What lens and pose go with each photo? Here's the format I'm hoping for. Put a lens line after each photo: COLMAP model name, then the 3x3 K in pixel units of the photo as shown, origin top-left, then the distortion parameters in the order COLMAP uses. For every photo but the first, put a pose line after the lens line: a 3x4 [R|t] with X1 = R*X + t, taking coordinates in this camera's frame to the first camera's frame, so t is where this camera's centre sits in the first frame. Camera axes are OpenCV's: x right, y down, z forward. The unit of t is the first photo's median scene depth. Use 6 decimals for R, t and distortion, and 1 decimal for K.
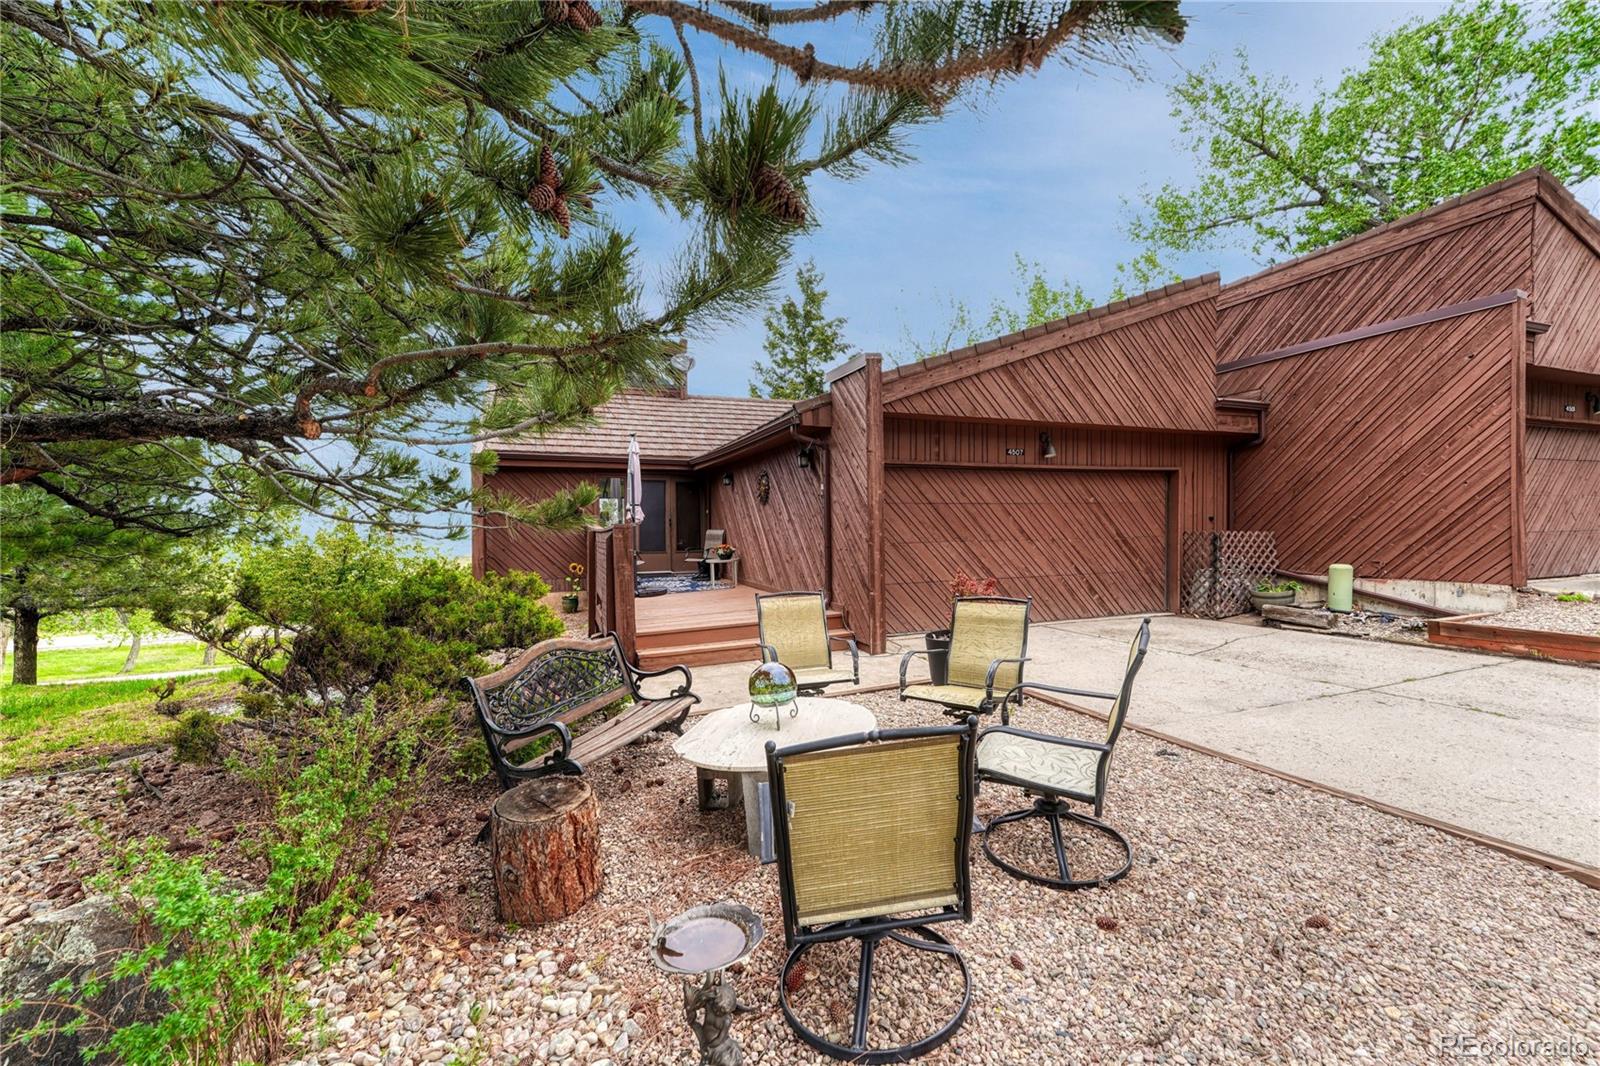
lens RADIAL K [[681.0, 0, 805.9], [0, 681.0, 544.5], [0, 0, 1]] dist [-0.009822, 0.000967]
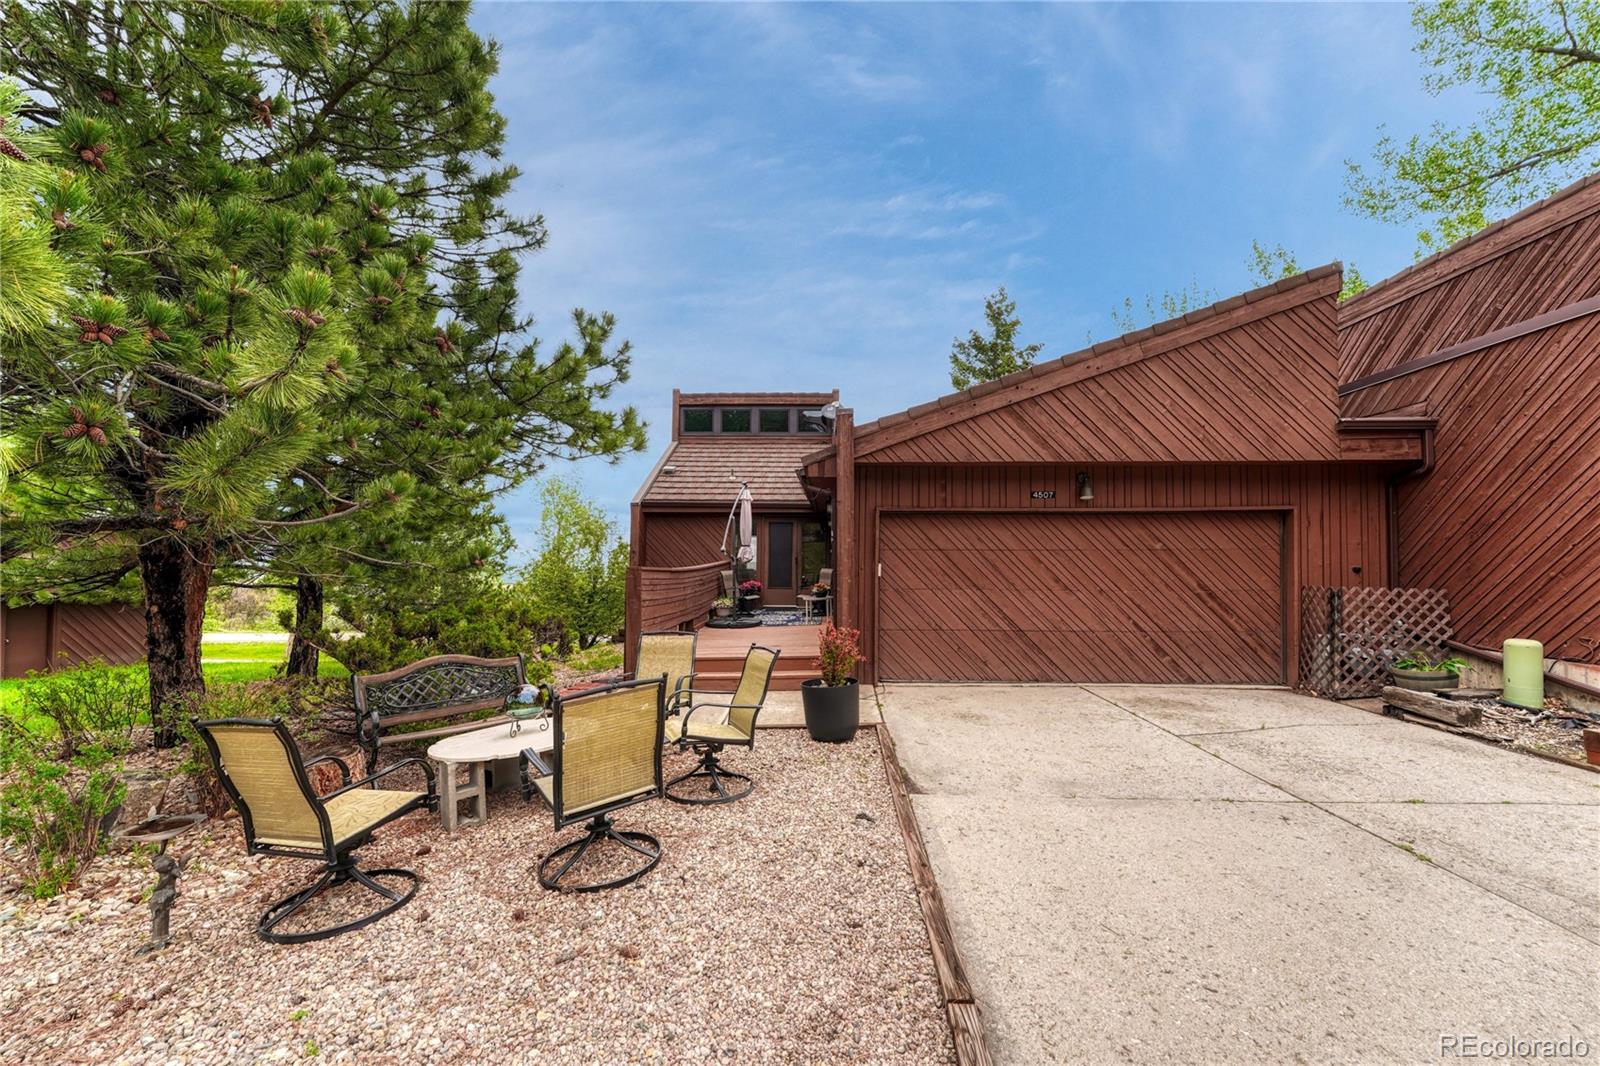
lens RADIAL K [[688.8, 0, 799.2], [0, 688.8, 538.7], [0, 0, 1]] dist [-0.002020, 0.000702]
pose [[0.904302, 0.003075, -0.426881, 0.384481], [-0.026105, 0.998501, -0.048108, -0.020853], [0.426094, 0.054647, 0.903027, 0.012632]]
